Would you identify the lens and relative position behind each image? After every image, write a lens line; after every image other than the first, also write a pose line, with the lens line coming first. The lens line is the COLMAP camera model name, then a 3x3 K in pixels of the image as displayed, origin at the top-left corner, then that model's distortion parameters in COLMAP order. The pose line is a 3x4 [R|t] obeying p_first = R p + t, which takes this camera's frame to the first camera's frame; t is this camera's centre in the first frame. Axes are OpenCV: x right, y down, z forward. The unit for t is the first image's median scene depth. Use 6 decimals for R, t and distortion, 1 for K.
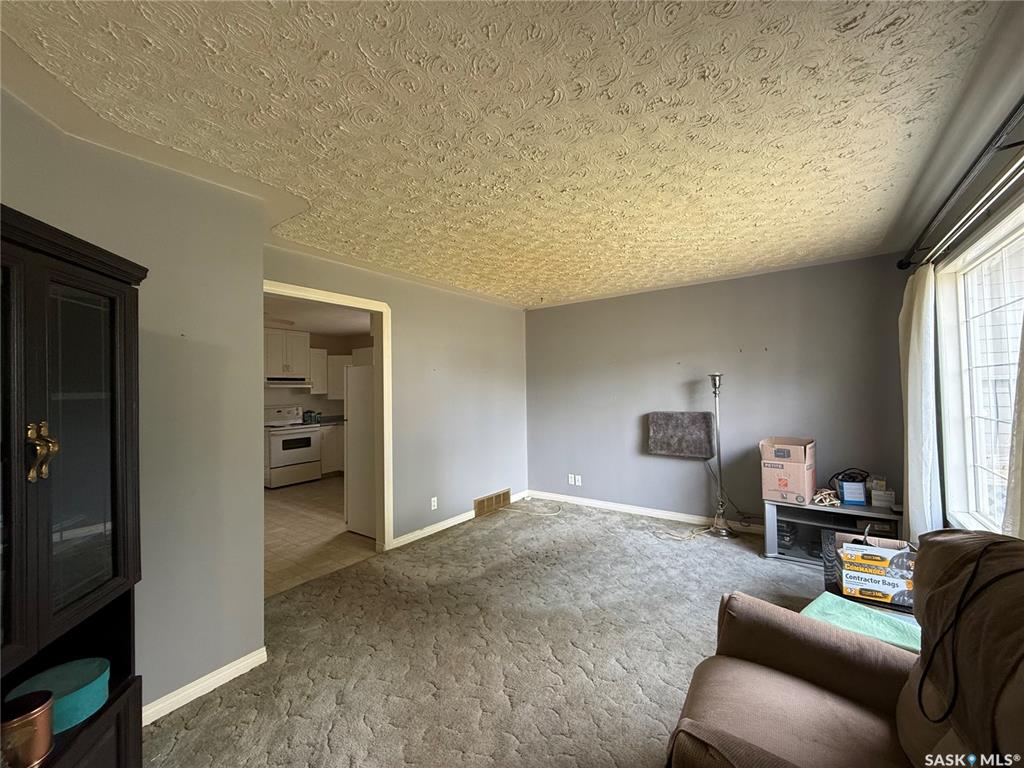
lens RADIAL K [[408.7, 0, 506.2], [0, 408.7, 383.9], [0, 0, 1]] dist [-0.002067, -0.000317]
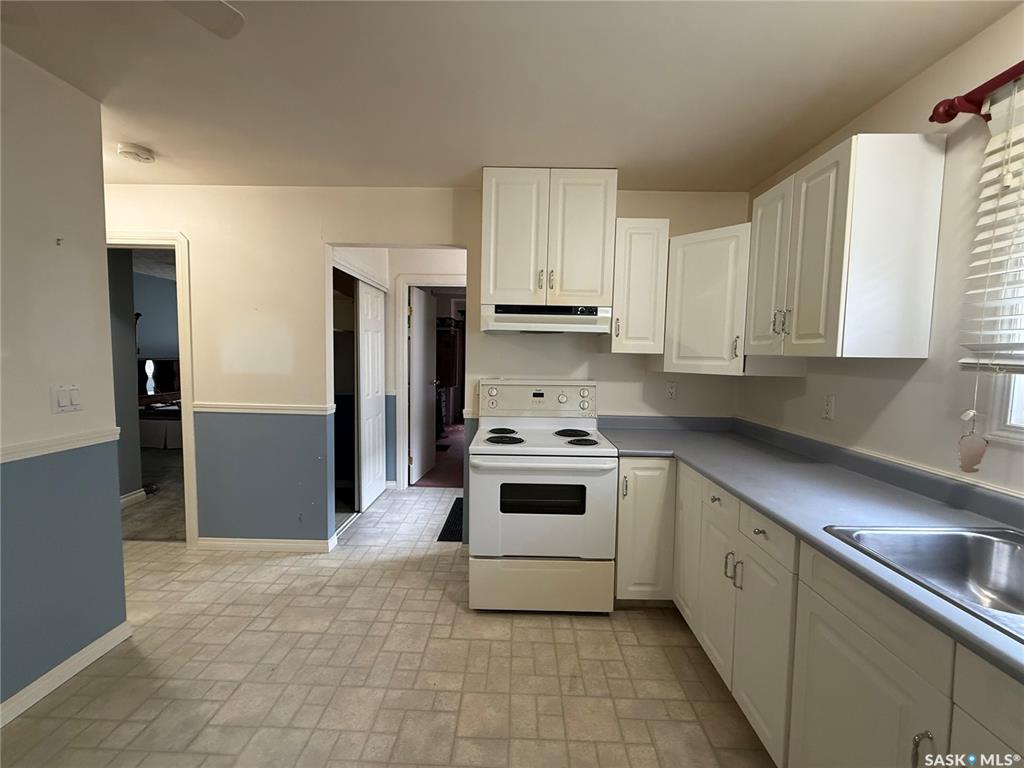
lens RADIAL K [[408.7, 0, 508.1], [0, 408.7, 383.1], [0, 0, 1]] dist [-0.002067, -0.000317]
pose [[0.565913, 0.085389, -0.820031, -0.250208], [-0.016594, 0.995601, 0.092219, 0.020378], [0.824298, -0.038580, 0.564840, 0.750974]]
